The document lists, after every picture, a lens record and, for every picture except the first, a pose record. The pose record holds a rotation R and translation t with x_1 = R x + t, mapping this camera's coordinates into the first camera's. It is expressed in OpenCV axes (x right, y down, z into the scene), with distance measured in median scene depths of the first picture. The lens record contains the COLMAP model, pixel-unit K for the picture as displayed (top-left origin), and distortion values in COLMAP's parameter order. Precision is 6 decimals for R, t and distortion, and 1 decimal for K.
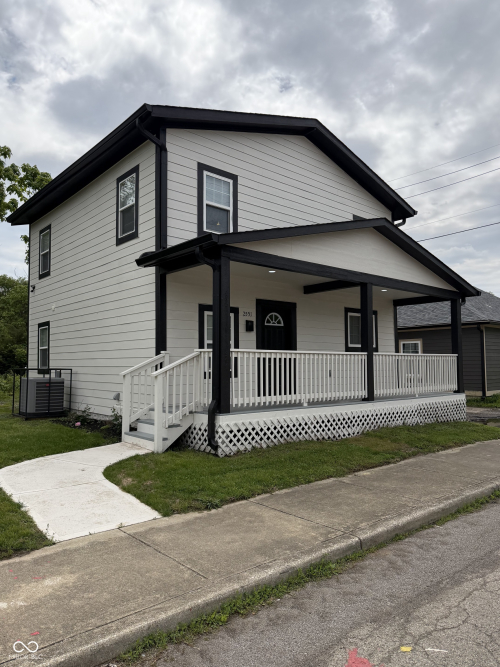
lens RADIAL K [[470.0, 0, 250.0], [0, 470.0, 333.5], [0, 0, 1]] dist [0.042517, -0.057980]
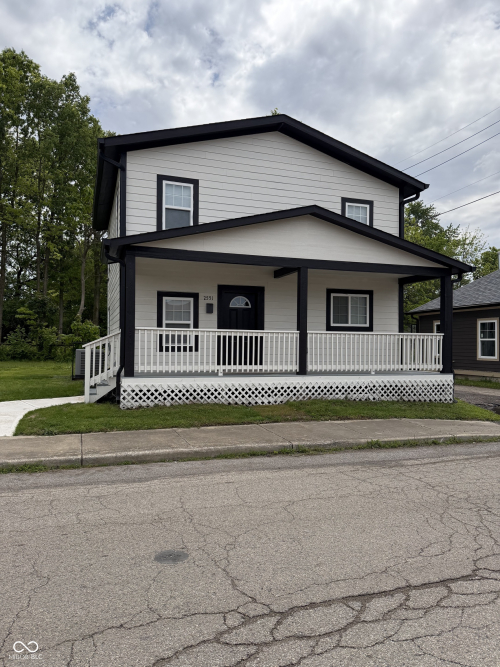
lens RADIAL K [[465.7, 0, 250.7], [0, 465.7, 343.1], [0, 0, 1]] dist [-0.002824, -0.003836]
pose [[0.927166, 0.008360, -0.374558, 0.548386], [0.013657, 0.998332, 0.056090, 0.007121], [0.374403, -0.057120, 0.925505, -0.042617]]
